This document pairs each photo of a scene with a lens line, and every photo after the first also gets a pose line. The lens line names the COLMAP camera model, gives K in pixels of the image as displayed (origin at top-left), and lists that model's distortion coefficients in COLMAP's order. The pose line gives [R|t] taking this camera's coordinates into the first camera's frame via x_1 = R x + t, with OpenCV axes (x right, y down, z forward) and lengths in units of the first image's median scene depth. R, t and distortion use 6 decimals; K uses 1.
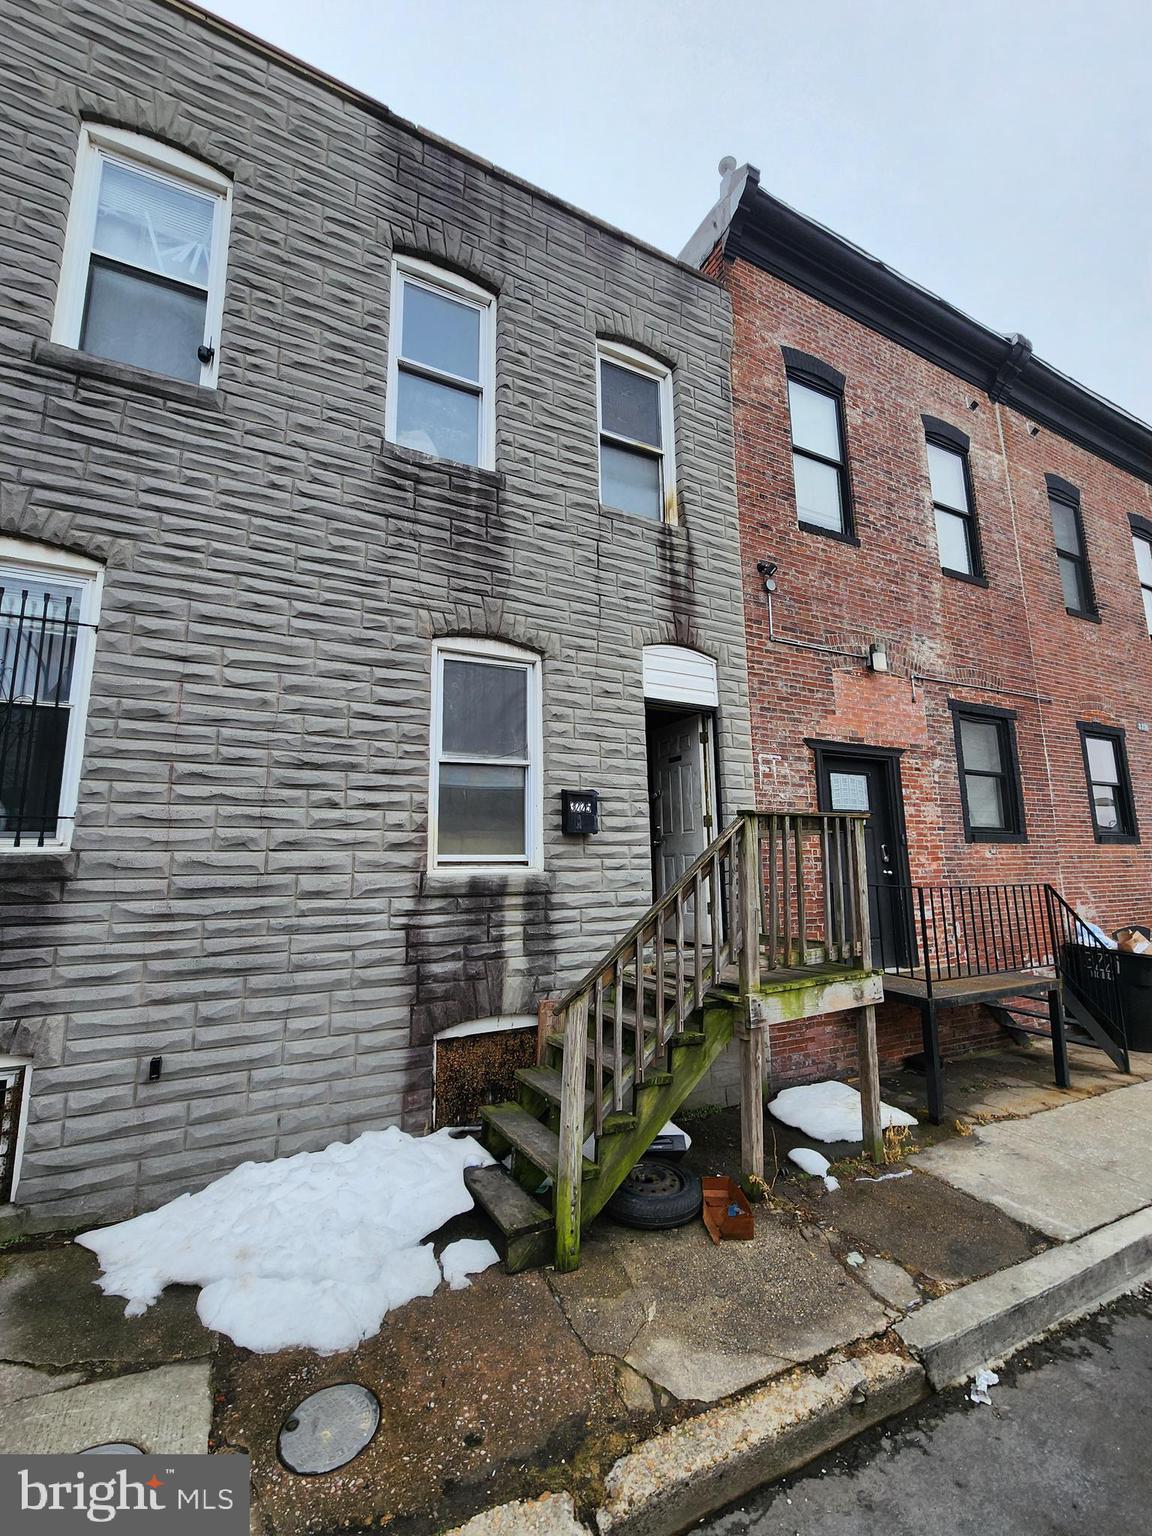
lens RADIAL K [[618.5, 0, 577.6], [0, 618.5, 770.3], [0, 0, 1]] dist [-0.004188, 0.001510]
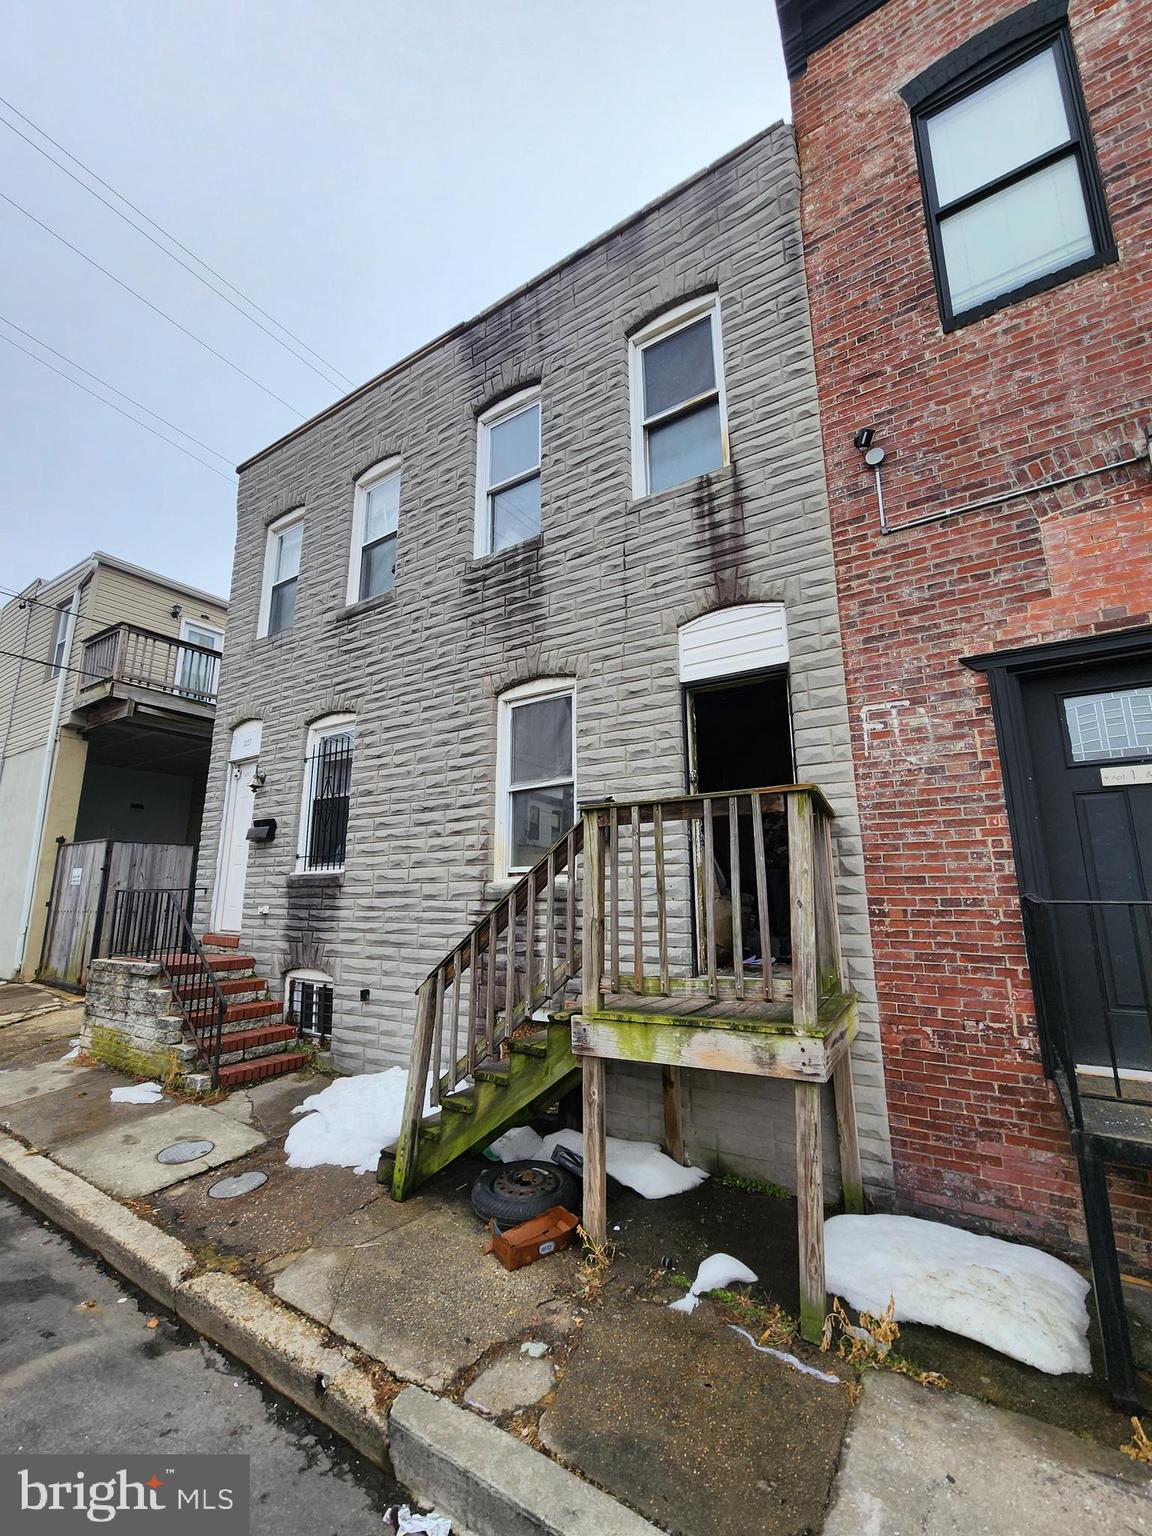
lens RADIAL K [[618.5, 0, 577.6], [0, 618.5, 770.3], [0, 0, 1]] dist [-0.004188, 0.001510]
pose [[0.522564, -0.161351, -0.837193, 0.934301], [0.137846, 0.985000, -0.103796, 0.095843], [0.841383, -0.061163, 0.536967, 0.478097]]
